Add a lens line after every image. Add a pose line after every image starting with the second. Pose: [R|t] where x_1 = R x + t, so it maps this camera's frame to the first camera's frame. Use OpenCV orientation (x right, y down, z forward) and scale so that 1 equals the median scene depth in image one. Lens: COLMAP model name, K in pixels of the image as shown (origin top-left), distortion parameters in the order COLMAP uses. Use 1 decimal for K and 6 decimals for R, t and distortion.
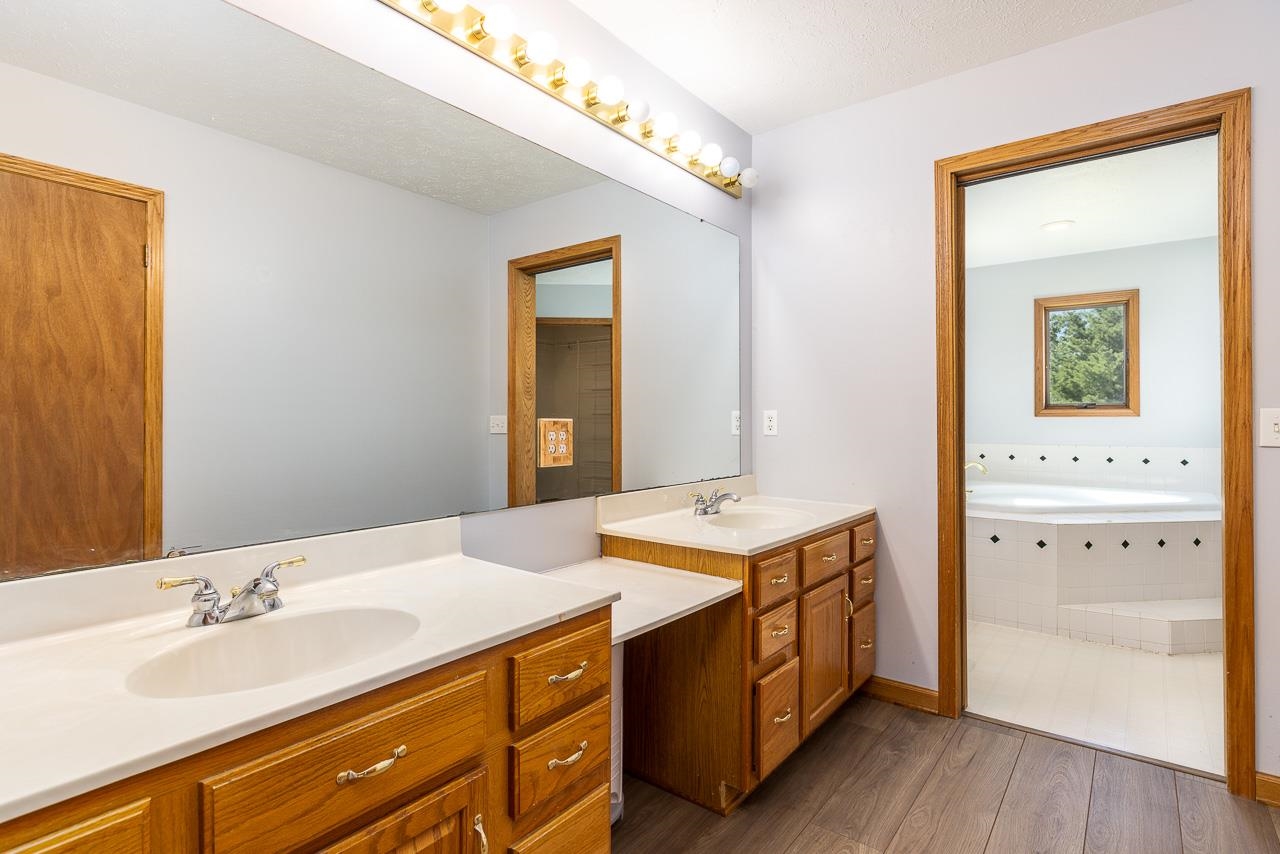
lens RADIAL K [[644.5, 0, 630.9], [0, 644.5, 426.0], [0, 0, 1]] dist [-0.003150, -0.000643]
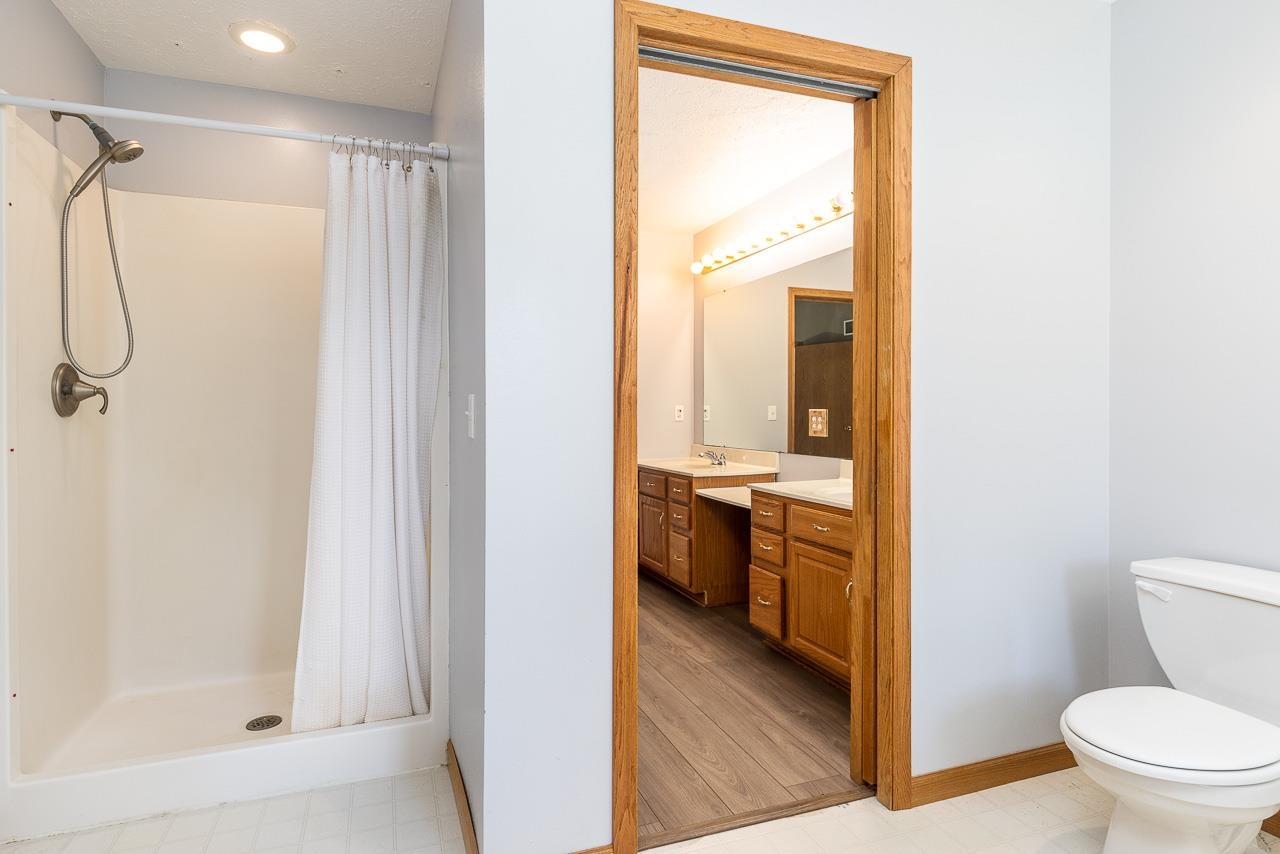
lens RADIAL K [[644.5, 0, 630.9], [0, 644.5, 426.0], [0, 0, 1]] dist [-0.003150, -0.000643]
pose [[-0.516127, 0.016339, -0.856356, 1.666283], [0.003508, 0.999850, 0.016963, 0.001695], [0.856505, 0.005751, -0.516106, 1.474979]]
